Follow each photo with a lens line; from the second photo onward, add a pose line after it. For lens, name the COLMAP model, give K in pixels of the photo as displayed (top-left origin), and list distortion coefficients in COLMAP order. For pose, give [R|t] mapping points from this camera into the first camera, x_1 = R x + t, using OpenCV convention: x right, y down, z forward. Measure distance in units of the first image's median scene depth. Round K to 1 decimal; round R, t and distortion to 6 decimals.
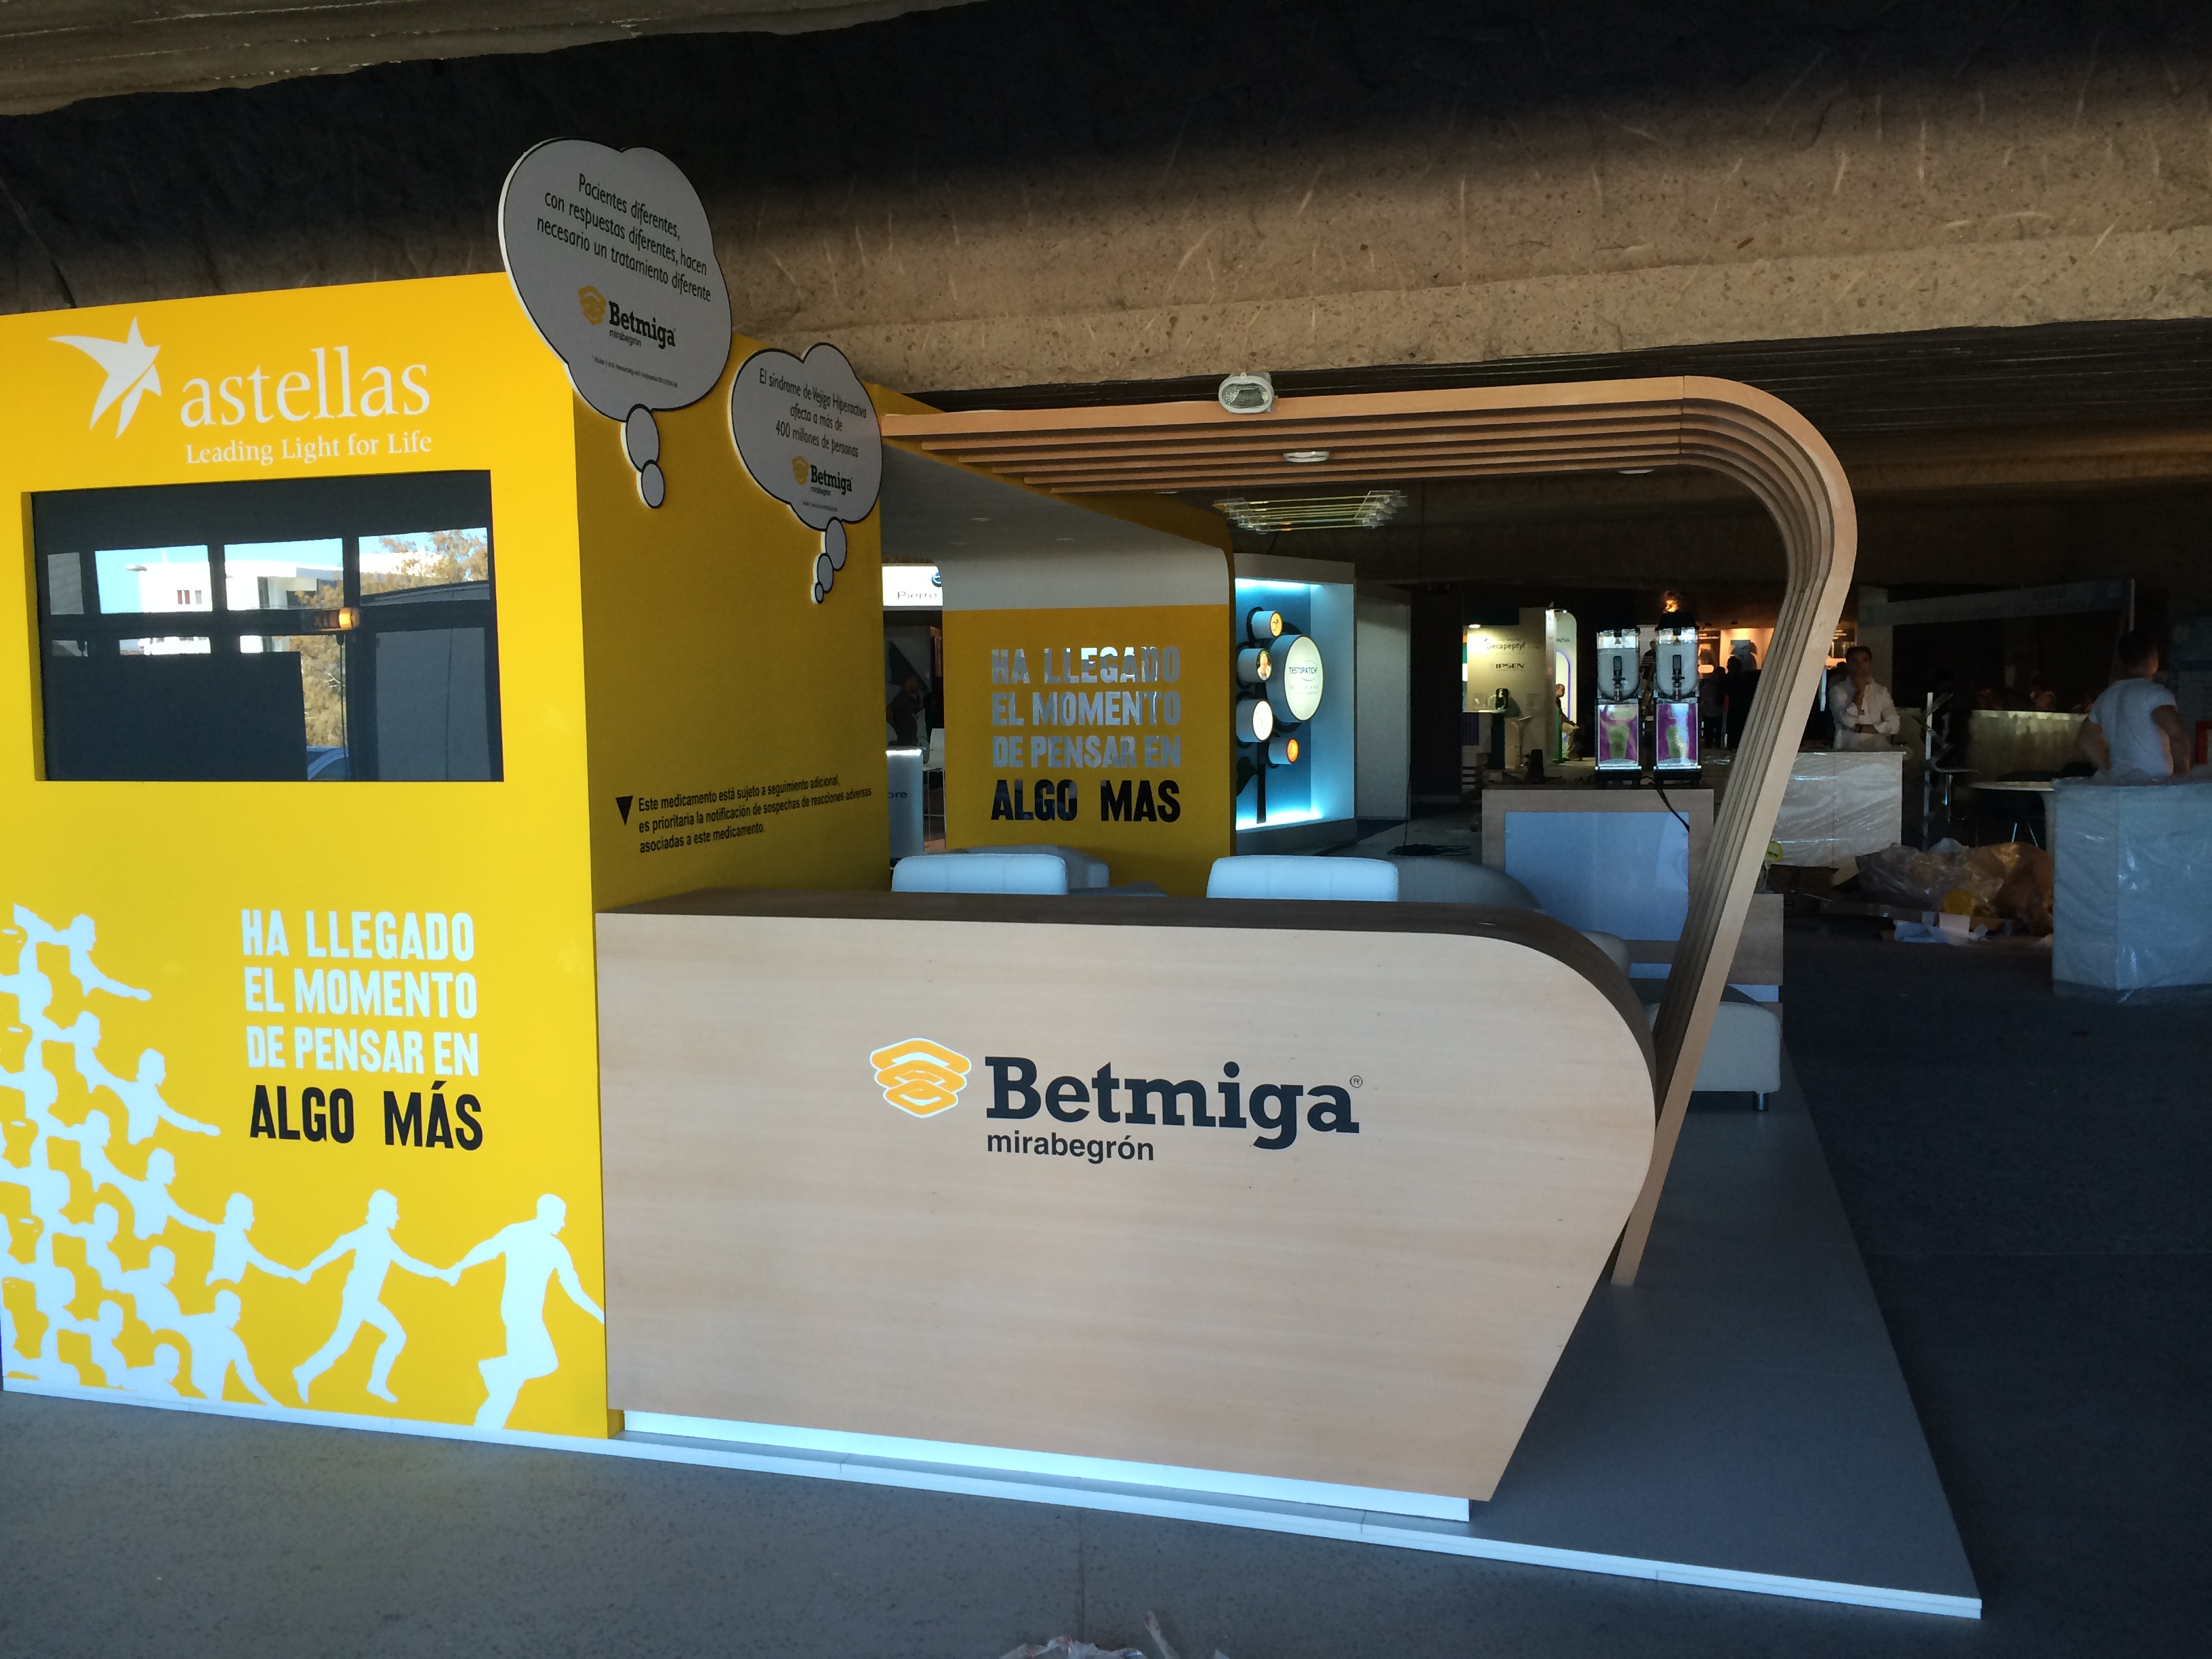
lens RADIAL K [[1799.1, 0, 1063.1], [0, 1799.1, 837.0], [0, 0, 1]] dist [0.082091, -0.093754]
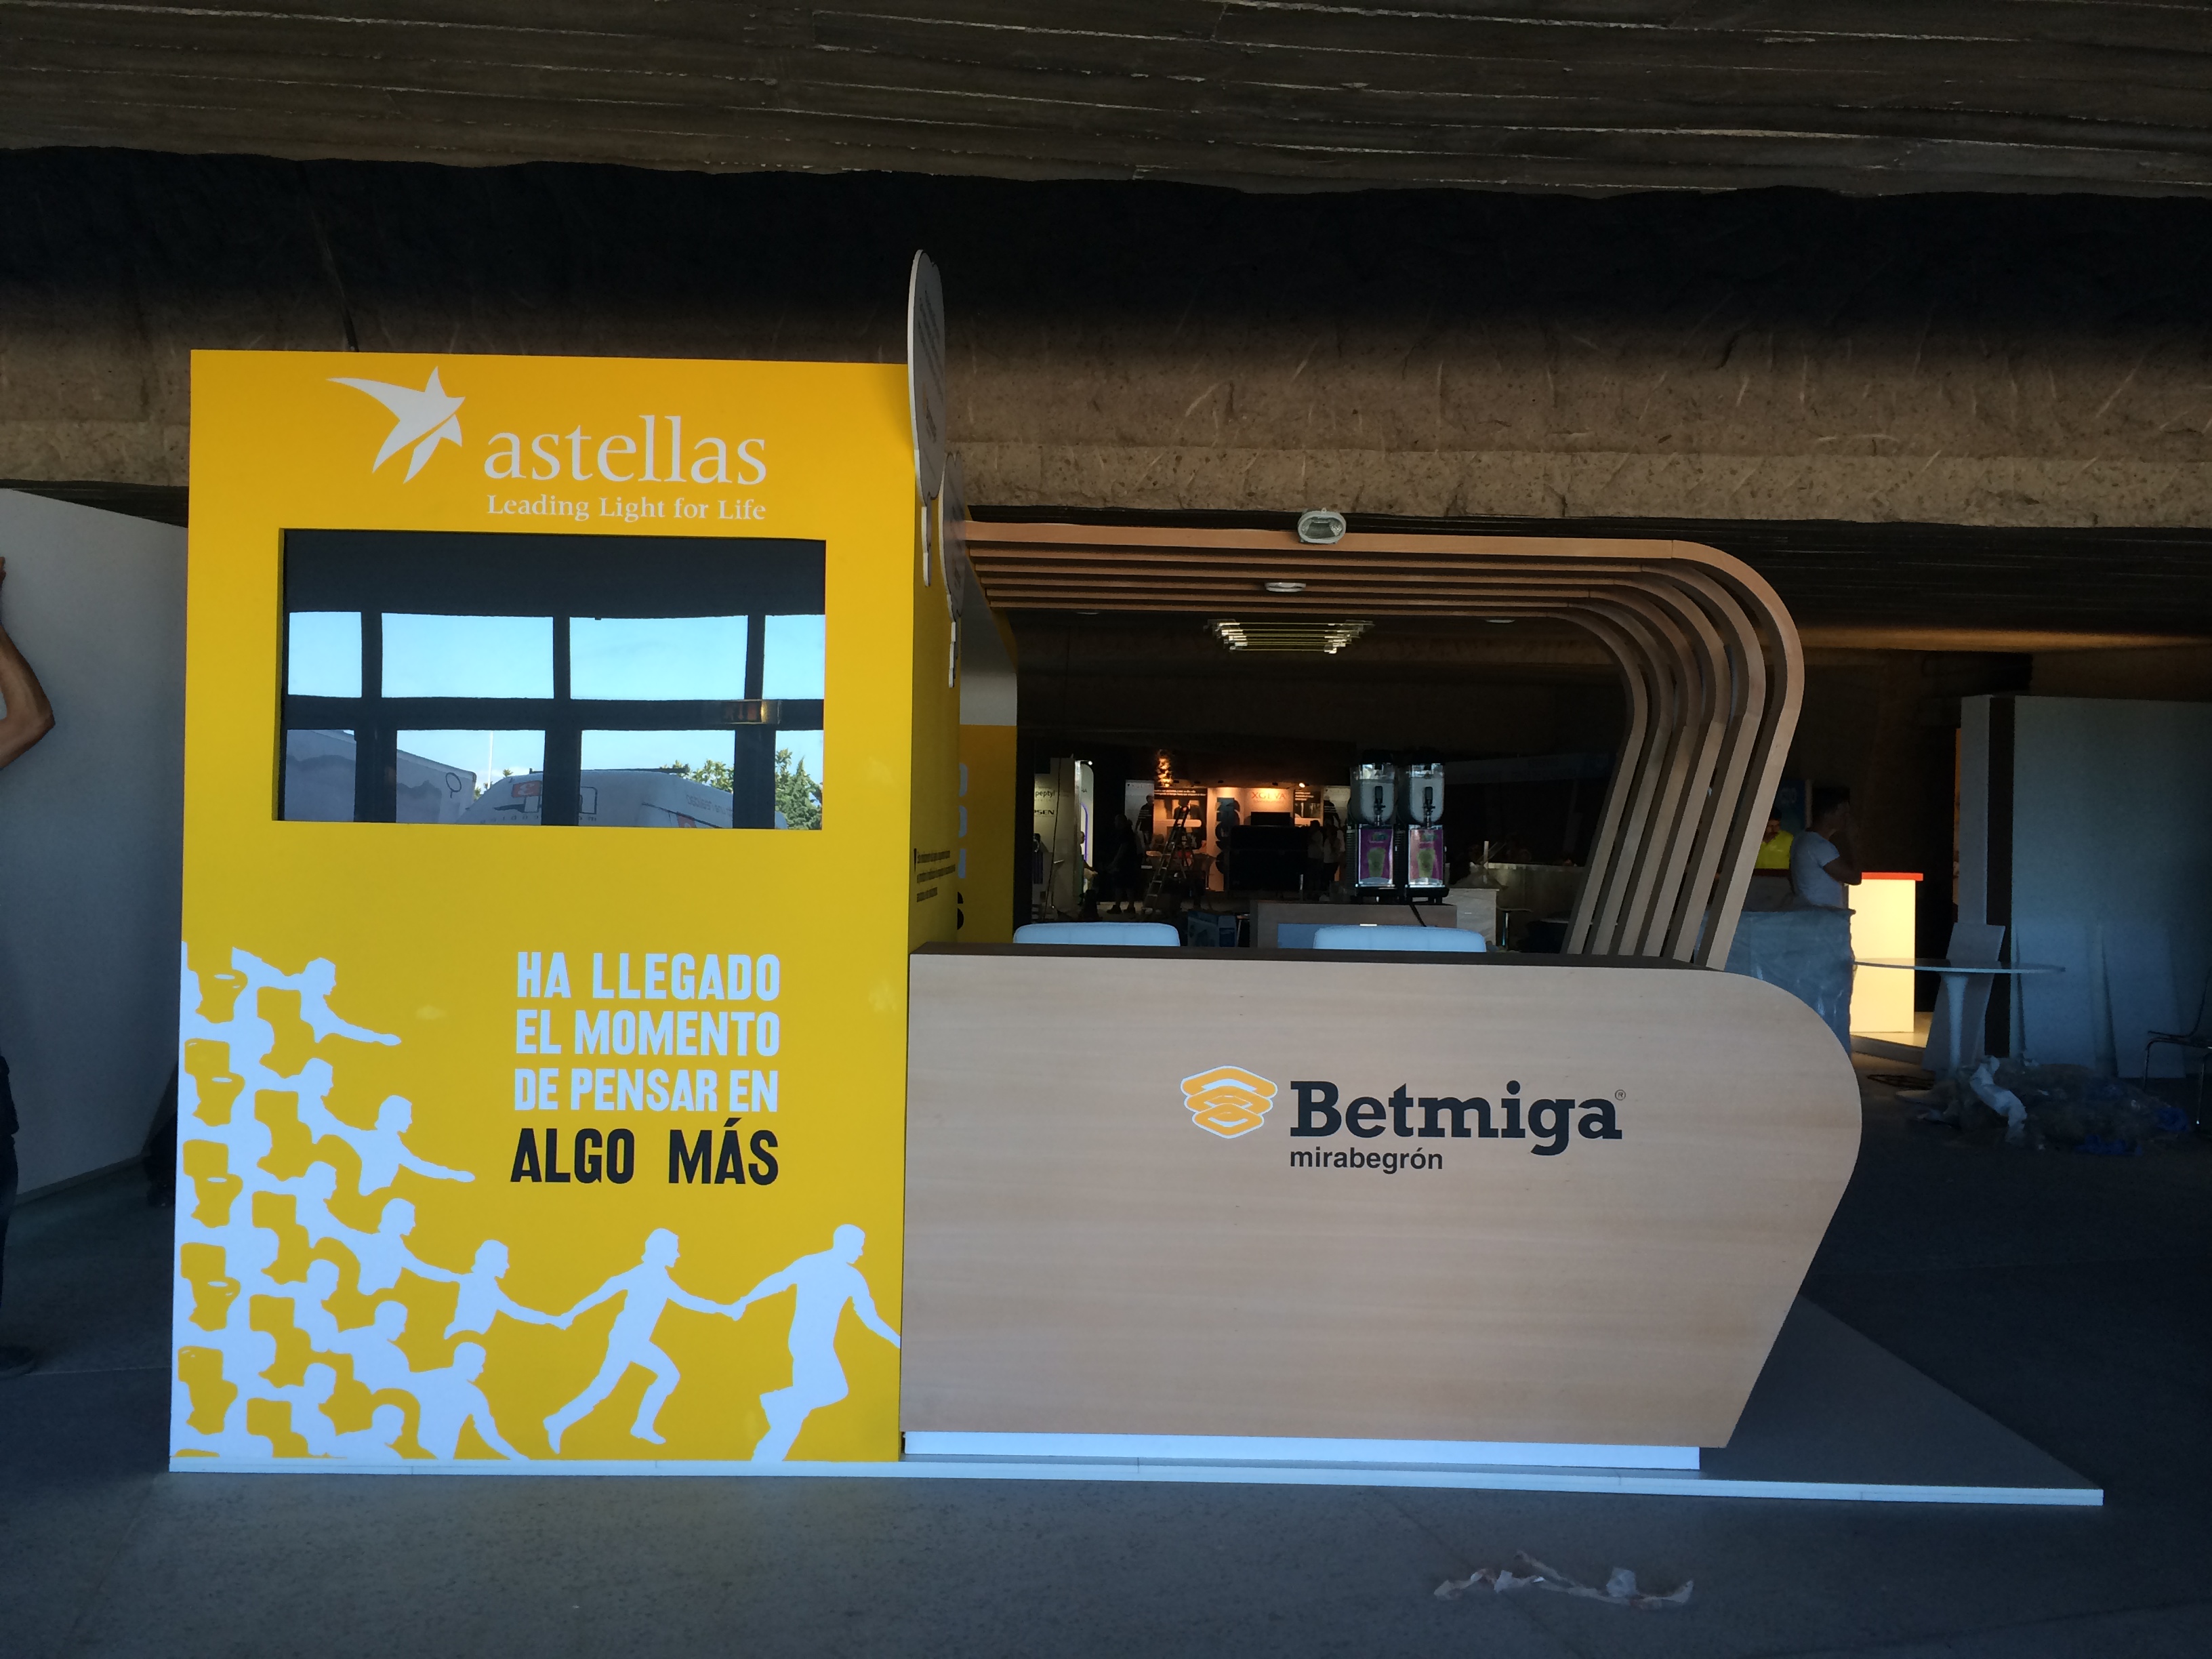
lens RADIAL K [[1799.1, 0, 1063.1], [0, 1799.1, 837.0], [0, 0, 1]] dist [0.082091, -0.093754]
pose [[0.961107, 0.030316, 0.274509, -0.438176], [-0.008564, 0.996751, -0.080094, 0.054143], [-0.276045, 0.074628, 0.958243, -0.048619]]
